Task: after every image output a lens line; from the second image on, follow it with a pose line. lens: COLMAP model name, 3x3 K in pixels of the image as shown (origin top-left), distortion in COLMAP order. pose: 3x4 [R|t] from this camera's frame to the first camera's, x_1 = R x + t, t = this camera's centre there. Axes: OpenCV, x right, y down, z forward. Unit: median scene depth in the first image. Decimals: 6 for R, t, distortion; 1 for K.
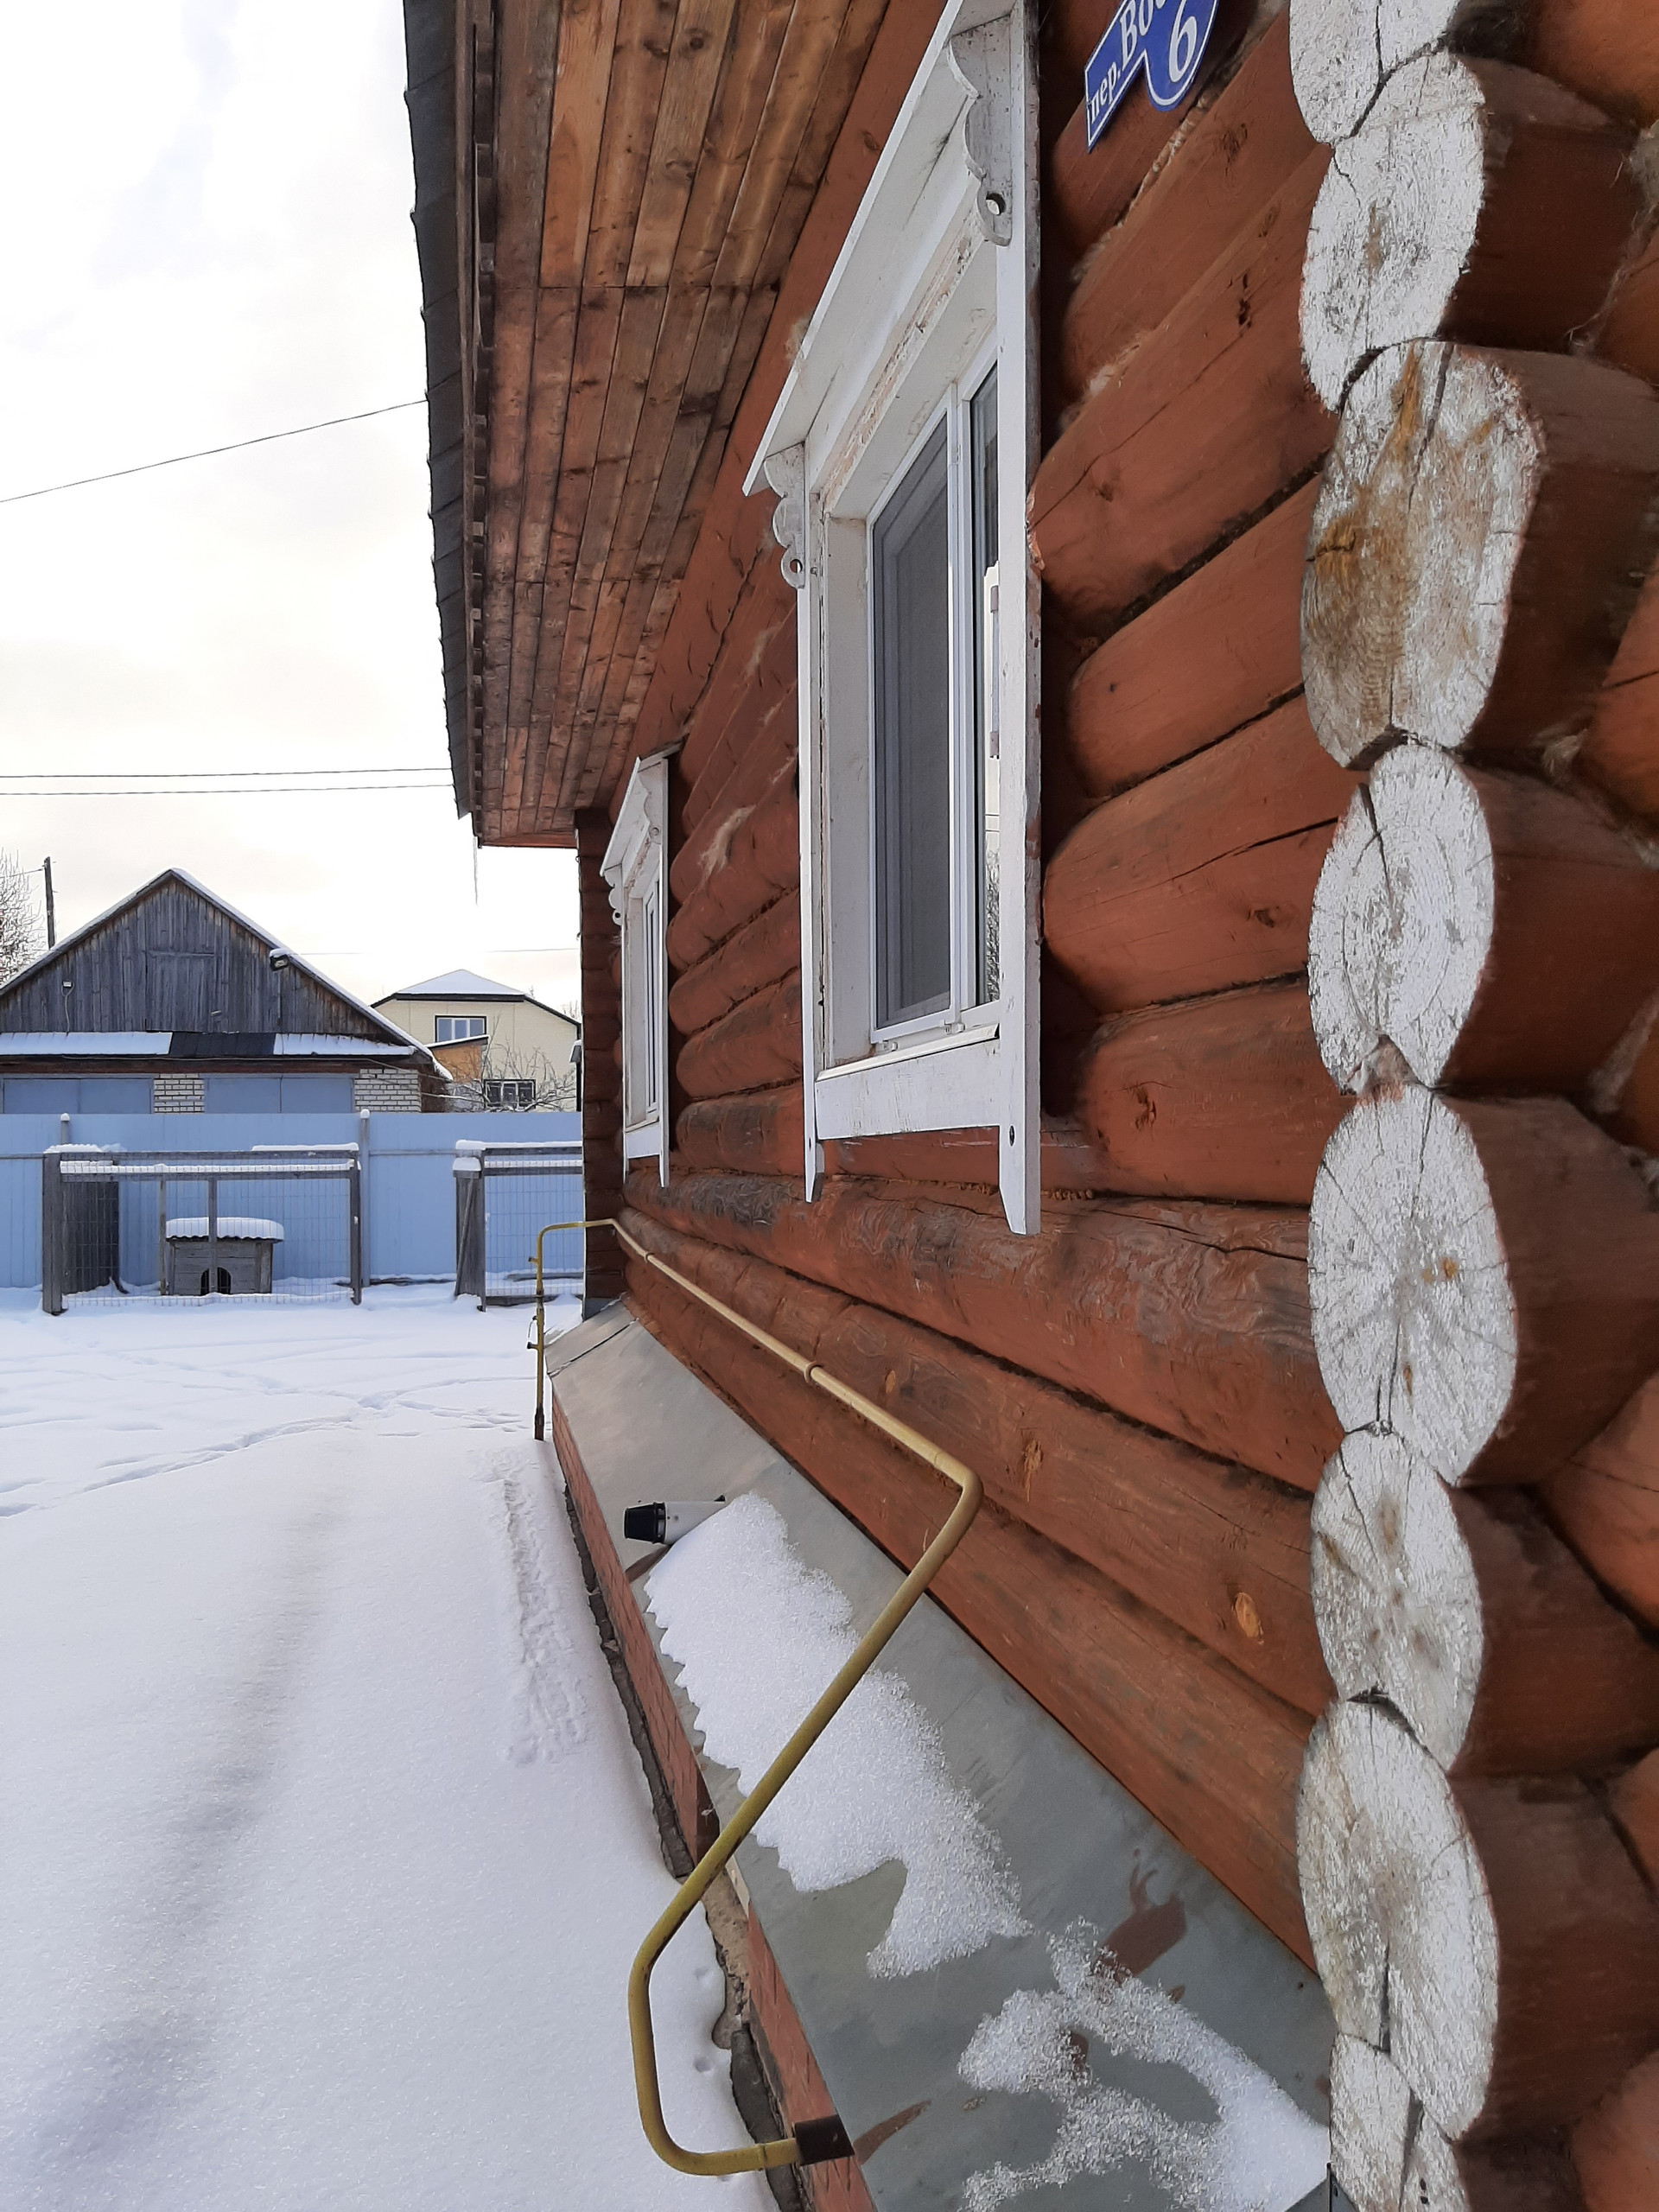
lens RADIAL K [[1724.7, 0, 829.8], [0, 1724.7, 1109.6], [0, 0, 1]] dist [0.053092, -0.121456]
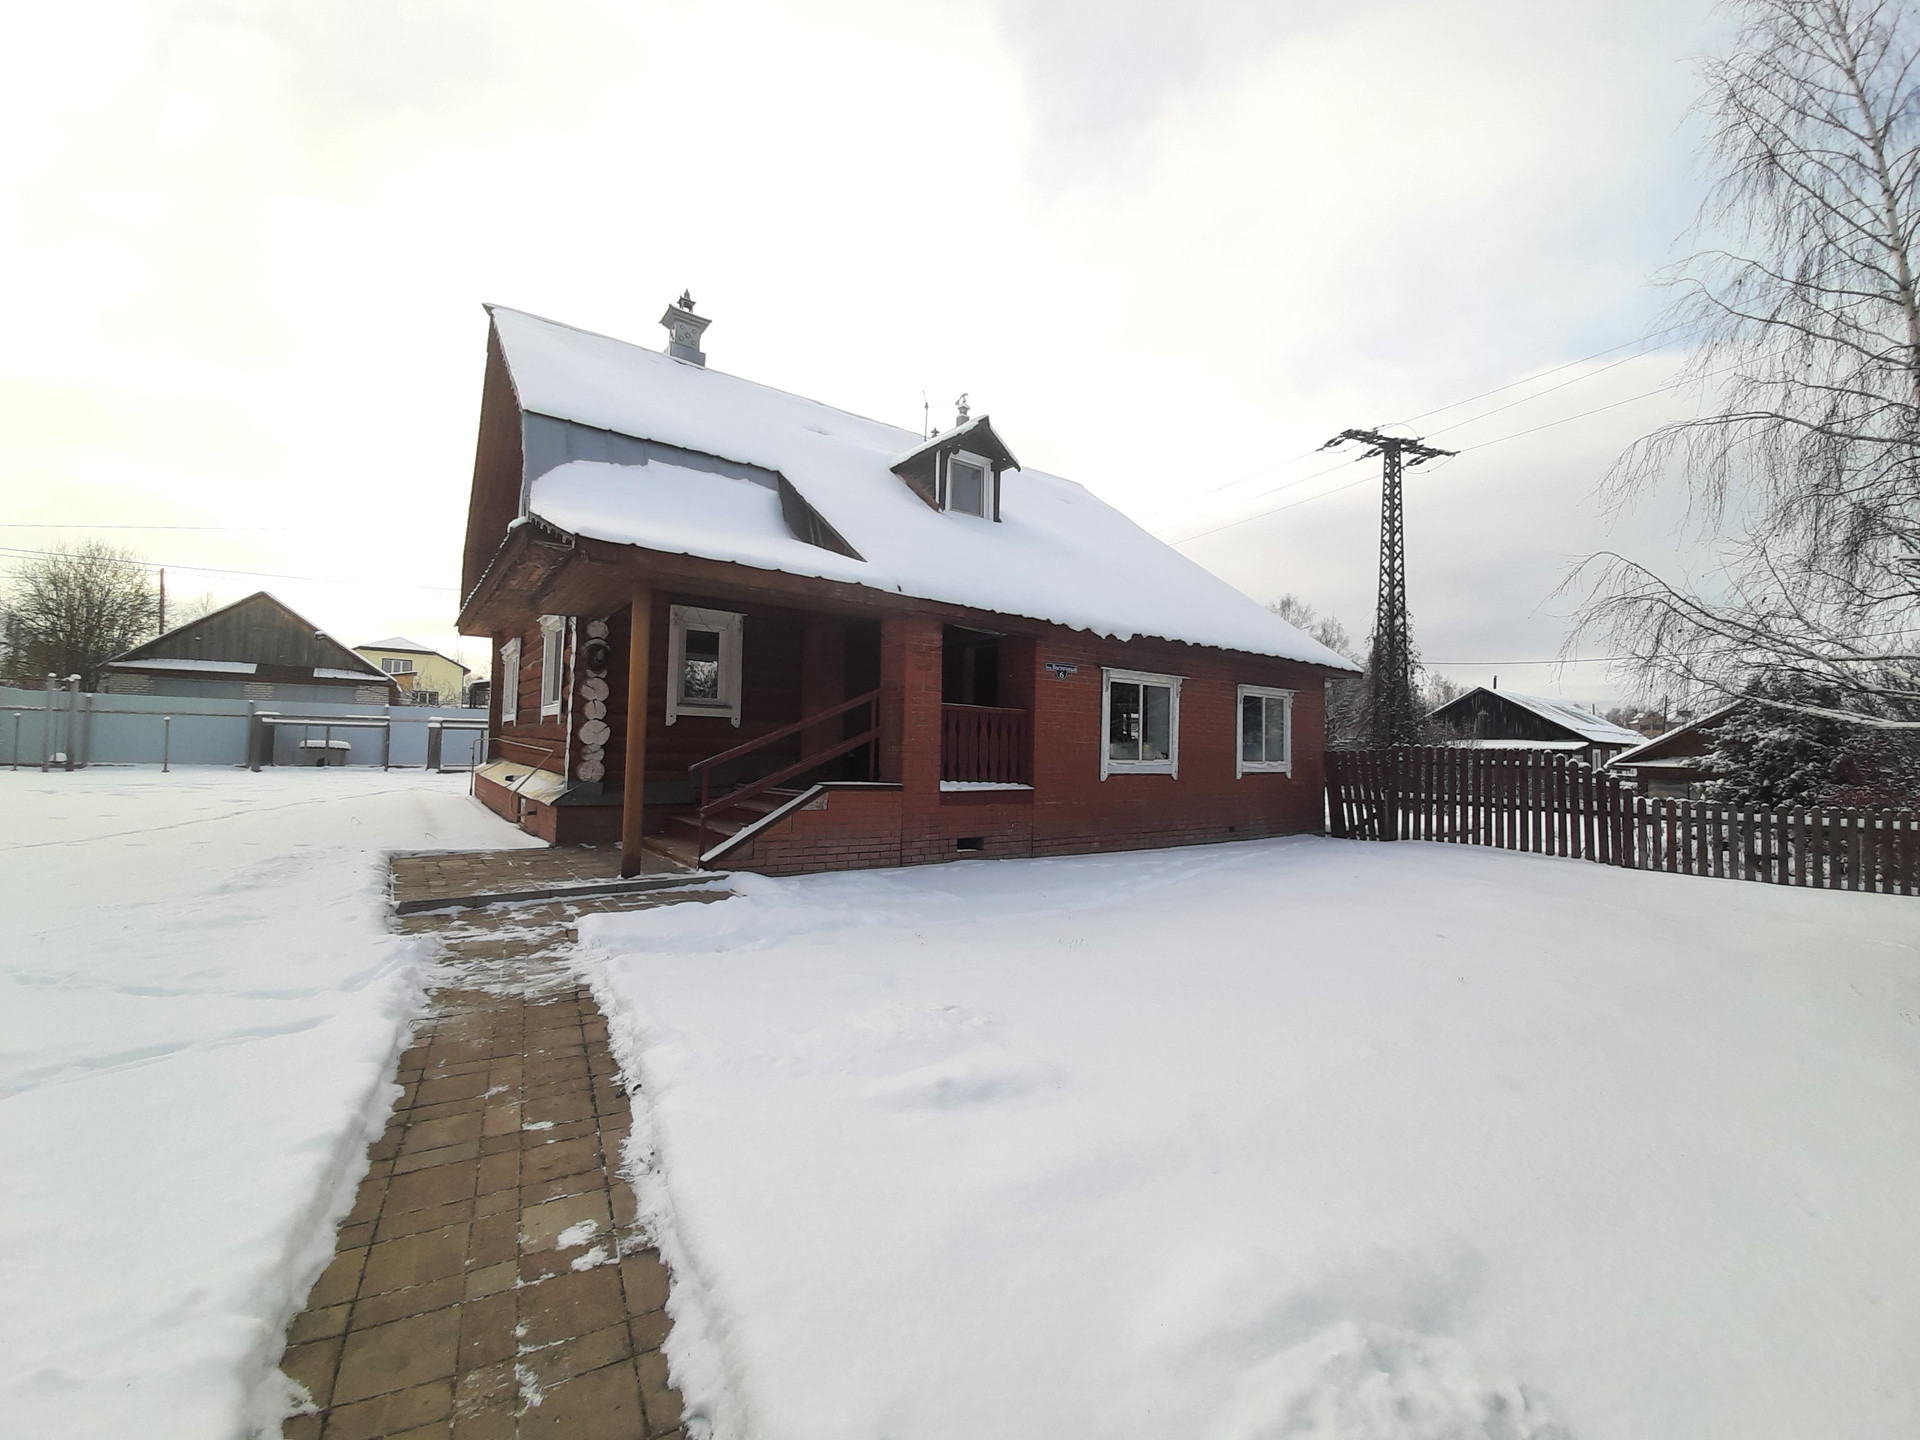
lens RADIAL K [[757.0, 0, 968.1], [0, 757.0, 718.5], [0, 0, 1]] dist [0.000807, -0.003255]
pose [[0.898619, 0.046352, 0.436274, 0.036627], [-0.044349, 0.998907, -0.014780, -0.000459], [-0.436482, -0.006067, 0.899692, -0.455194]]
